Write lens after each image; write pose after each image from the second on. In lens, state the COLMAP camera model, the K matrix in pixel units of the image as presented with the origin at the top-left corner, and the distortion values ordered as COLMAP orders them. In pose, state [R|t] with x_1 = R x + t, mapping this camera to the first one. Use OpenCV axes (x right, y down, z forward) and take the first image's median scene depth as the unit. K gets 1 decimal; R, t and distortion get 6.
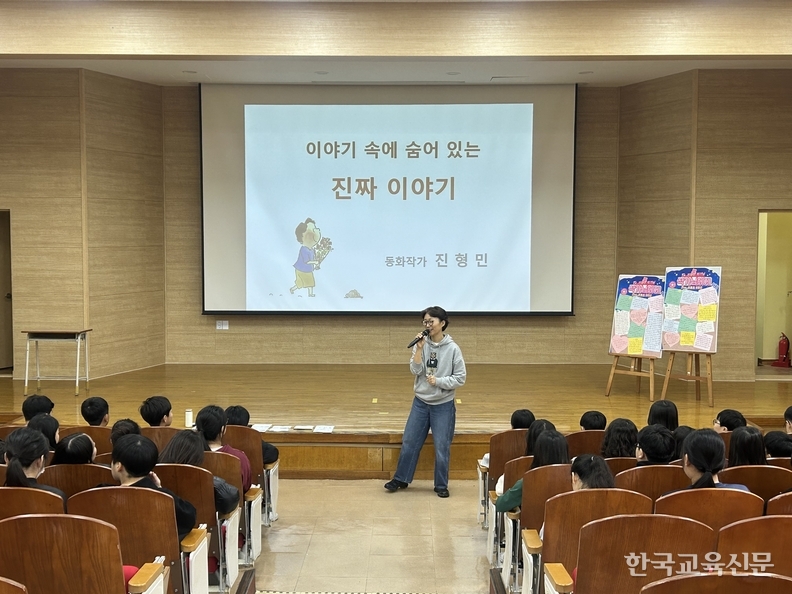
lens RADIAL K [[1019.3, 0, 395.5], [0, 1019.3, 297.0], [0, 0, 1]] dist [0.055185, 0.000000]
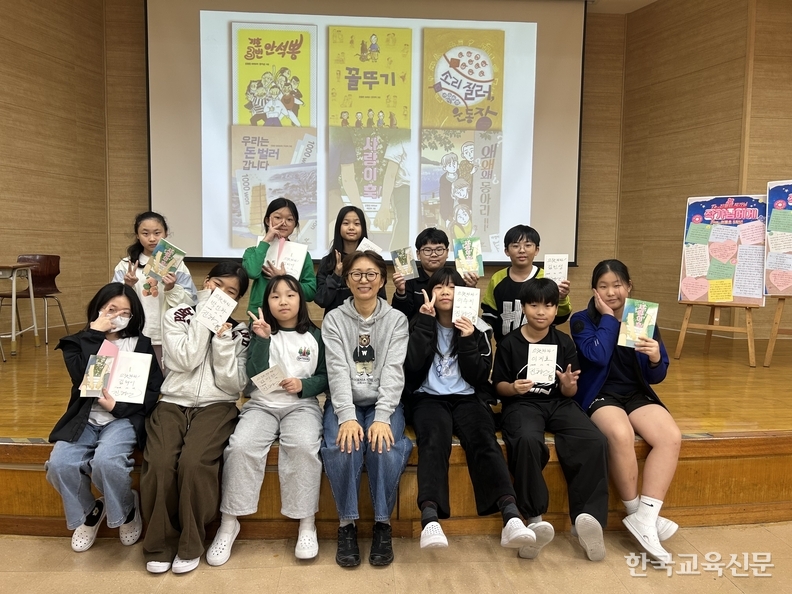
lens RADIAL K [[598.9, 0, 394.0], [0, 598.9, 295.0], [0, 0, 1]] dist [0.048249, -0.045430]
pose [[0.996564, 0.006307, 0.082587, -0.029374], [-0.006714, 0.999967, 0.004650, 0.043247], [-0.082555, -0.005188, 0.996573, 0.501932]]
